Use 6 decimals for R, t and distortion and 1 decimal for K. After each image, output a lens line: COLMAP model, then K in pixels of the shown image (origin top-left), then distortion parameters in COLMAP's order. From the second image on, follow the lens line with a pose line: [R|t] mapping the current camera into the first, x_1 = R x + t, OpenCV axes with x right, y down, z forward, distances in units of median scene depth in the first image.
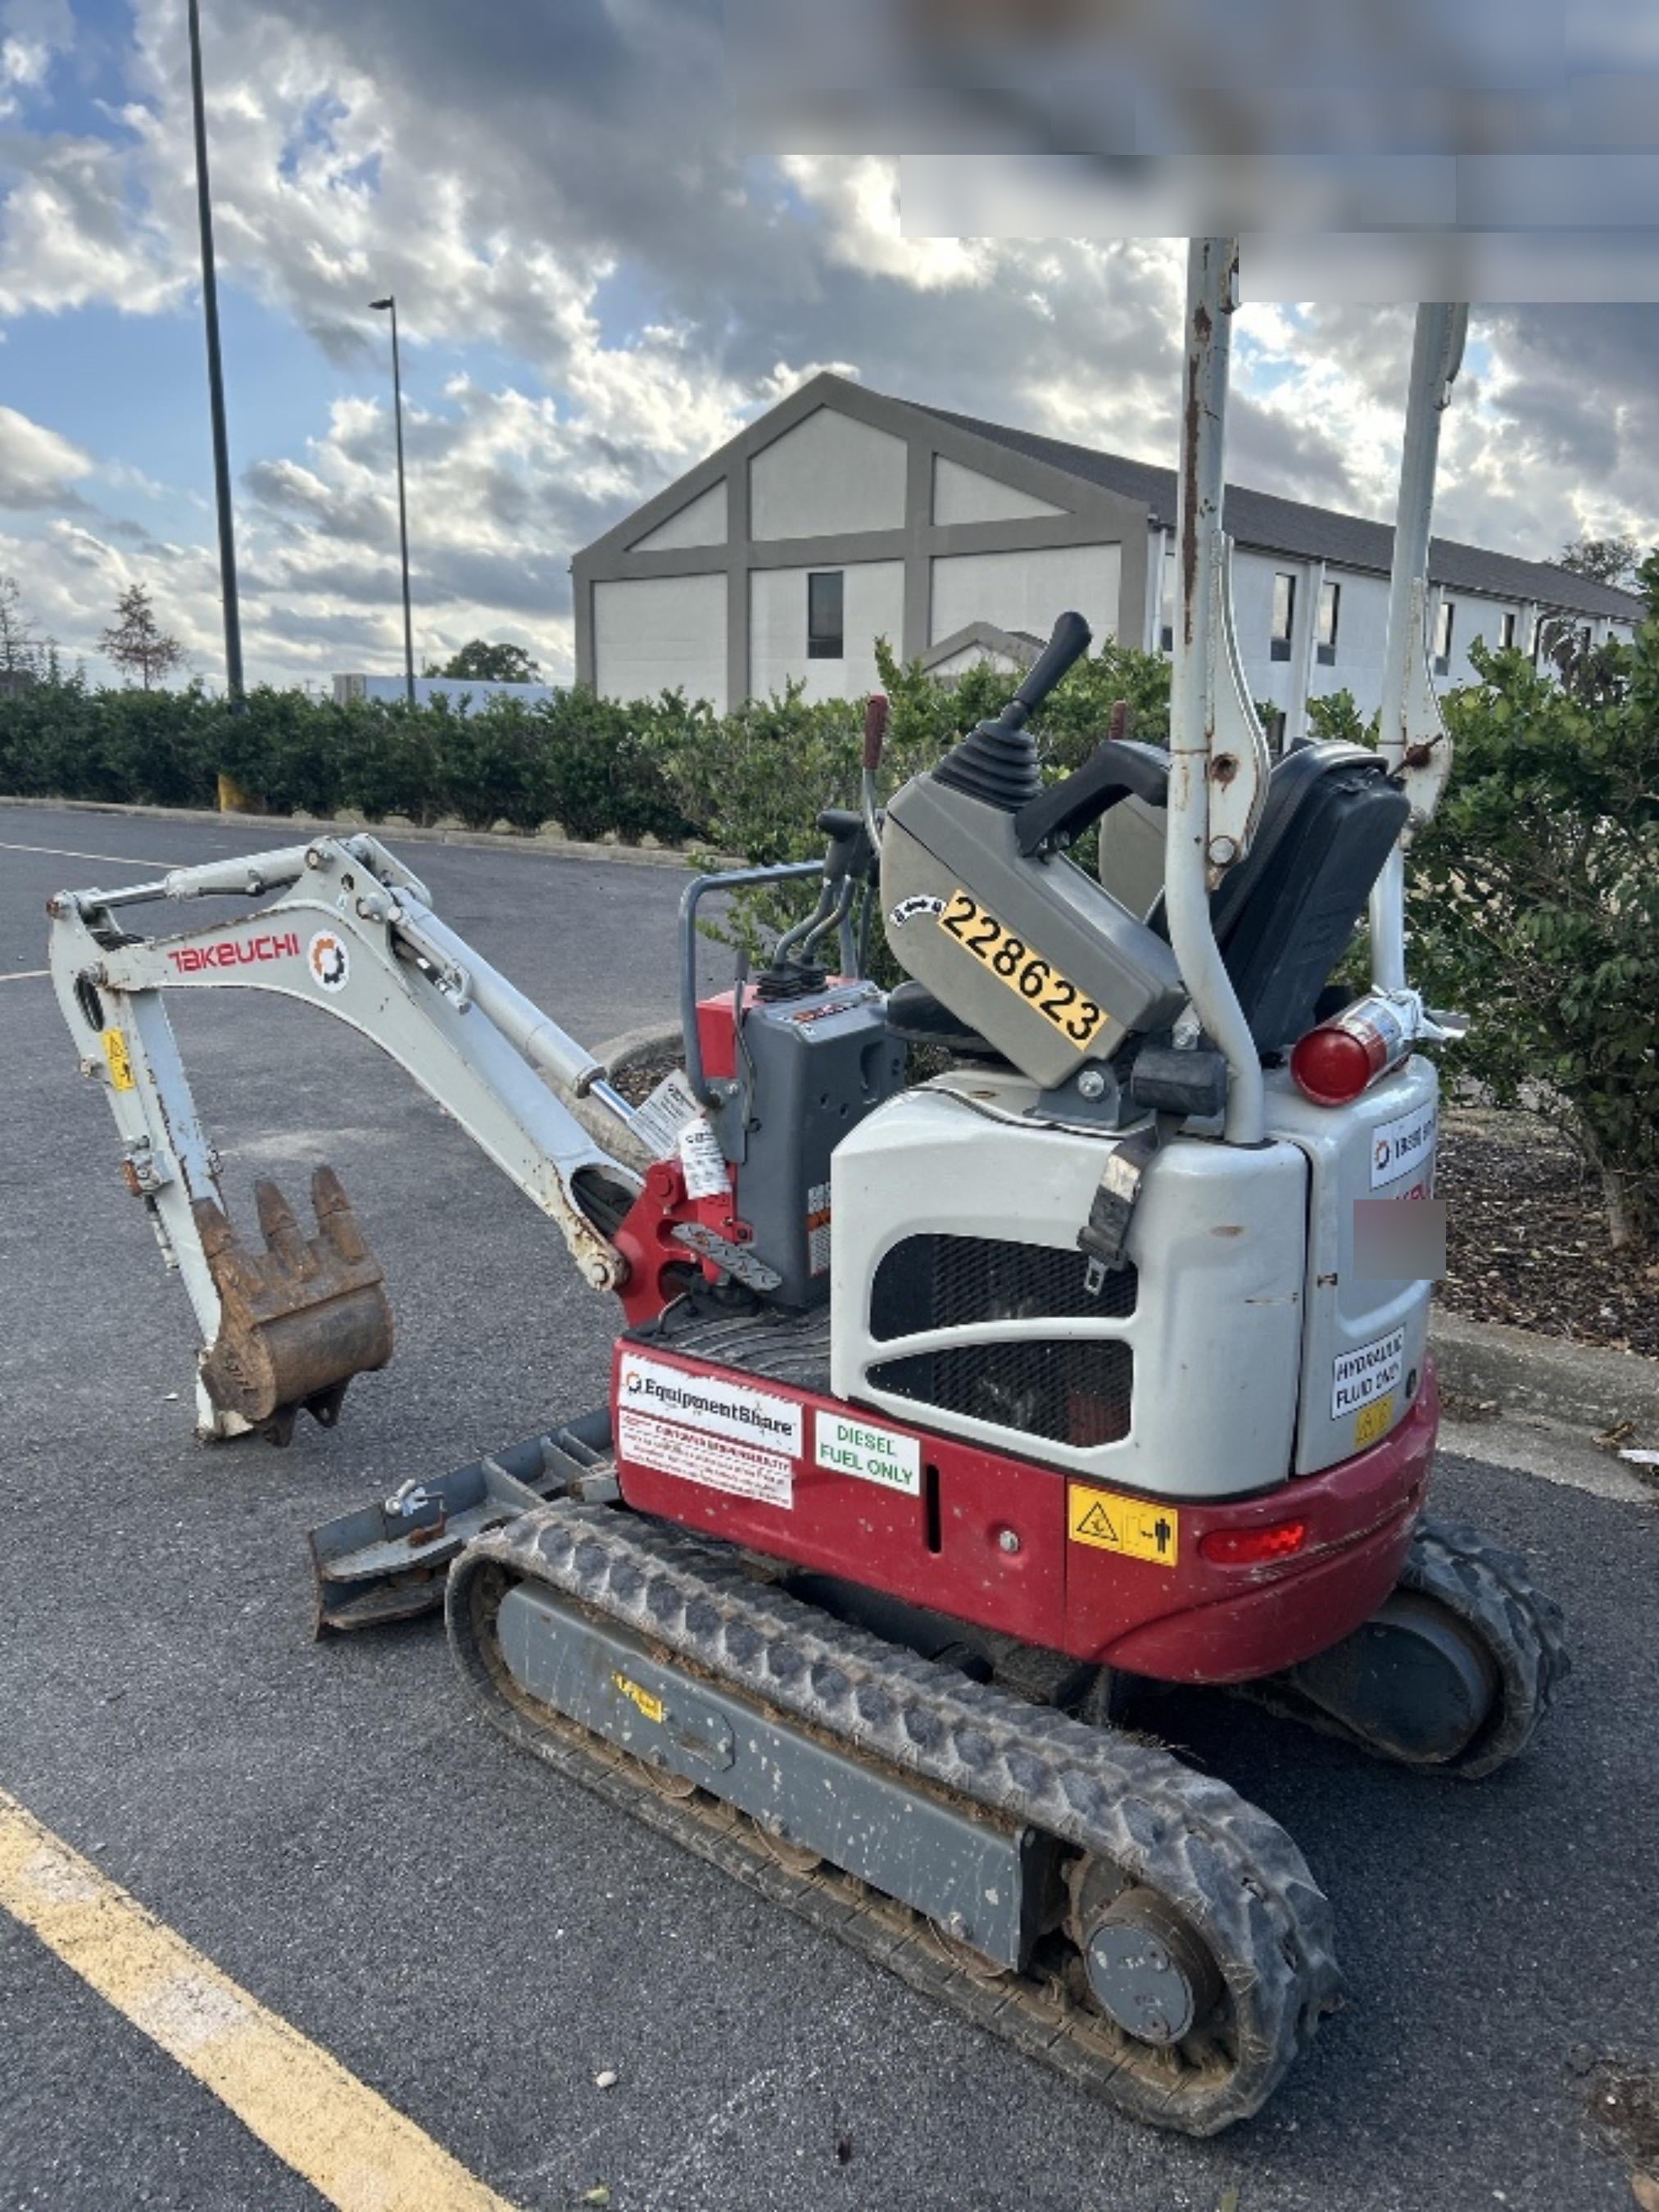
lens RADIAL K [[1591.7, 0, 829.5], [0, 1591.7, 1106.0], [0, 0, 1]] dist [0.047398, -0.002783]
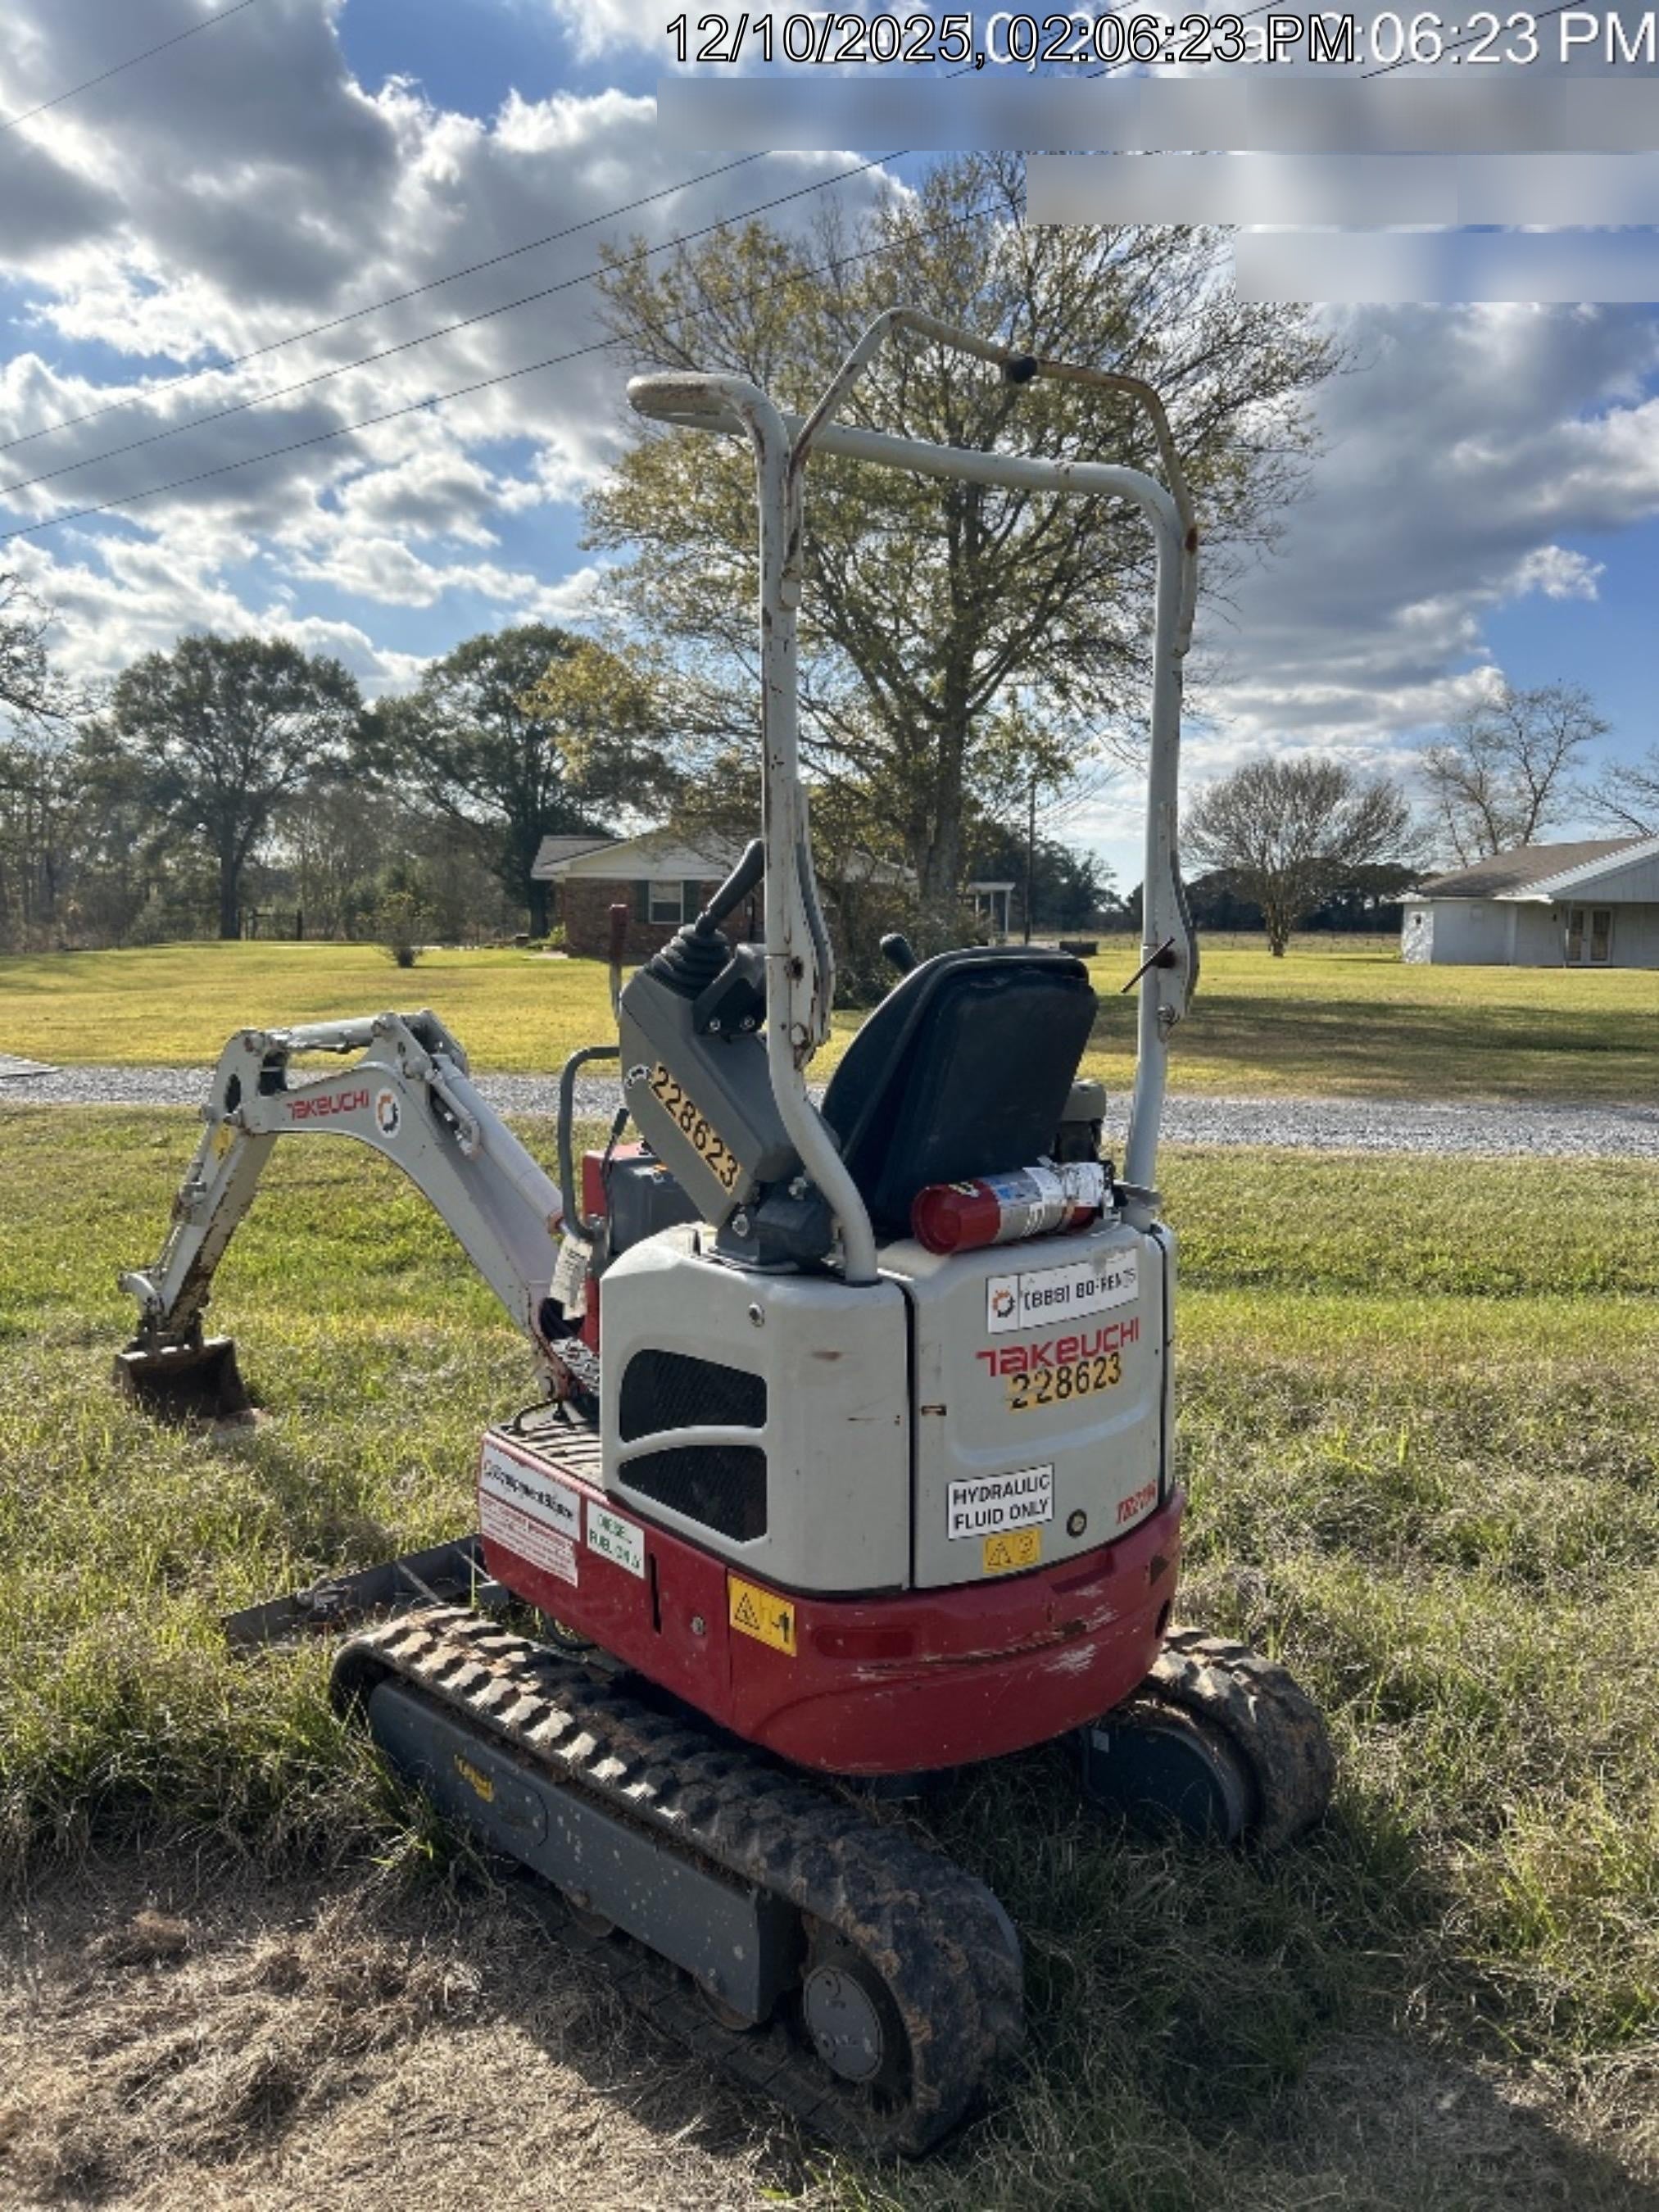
lens RADIAL K [[1591.7, 0, 829.5], [0, 1591.7, 1106.0], [0, 0, 1]] dist [0.047398, -0.002783]
pose [[0.961539, 0.033854, -0.272574, 0.524172], [-0.065381, 0.992061, -0.107426, 0.020531], [0.266773, 0.121116, 0.956119, -0.122312]]
